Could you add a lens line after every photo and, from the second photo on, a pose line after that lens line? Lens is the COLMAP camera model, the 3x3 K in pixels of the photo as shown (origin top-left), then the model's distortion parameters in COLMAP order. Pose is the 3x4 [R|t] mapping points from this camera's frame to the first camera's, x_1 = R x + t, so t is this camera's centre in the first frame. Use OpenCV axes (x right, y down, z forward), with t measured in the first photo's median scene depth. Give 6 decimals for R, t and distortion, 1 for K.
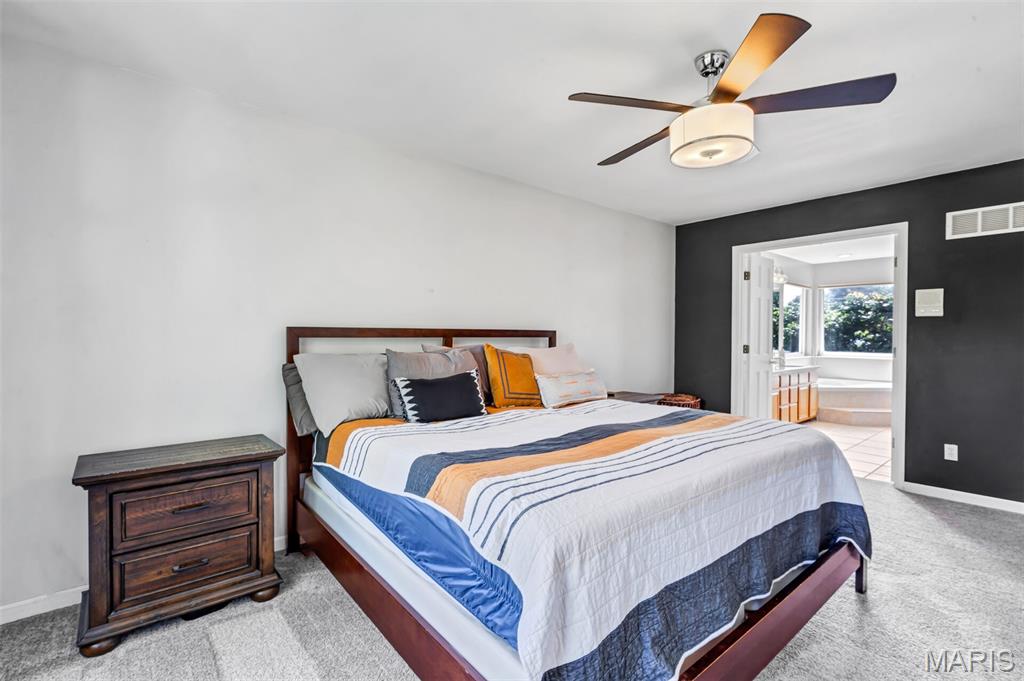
lens RADIAL K [[469.2, 0, 512.1], [0, 469.2, 338.2], [0, 0, 1]] dist [-0.005228, 0.001797]
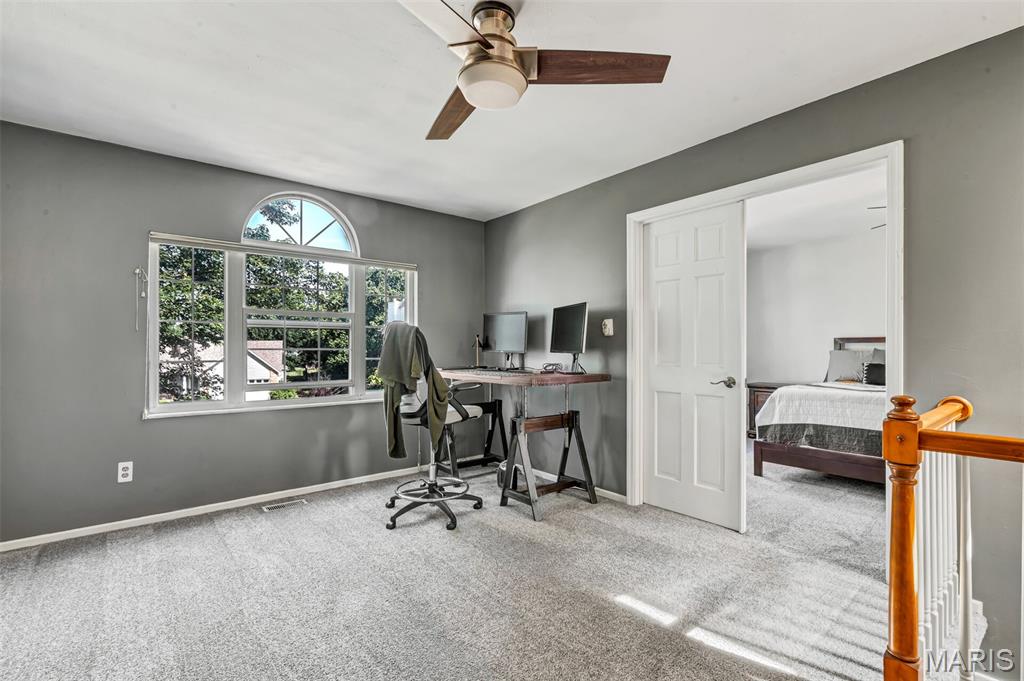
lens RADIAL K [[469.2, 0, 510.8], [0, 469.2, 342.5], [0, 0, 1]] dist [-0.005228, 0.001797]
pose [[0.009291, -0.005629, -0.999941, 3.398676], [-0.012728, 0.999902, -0.005747, 0.070424], [0.999876, 0.012781, 0.009218, -0.993798]]
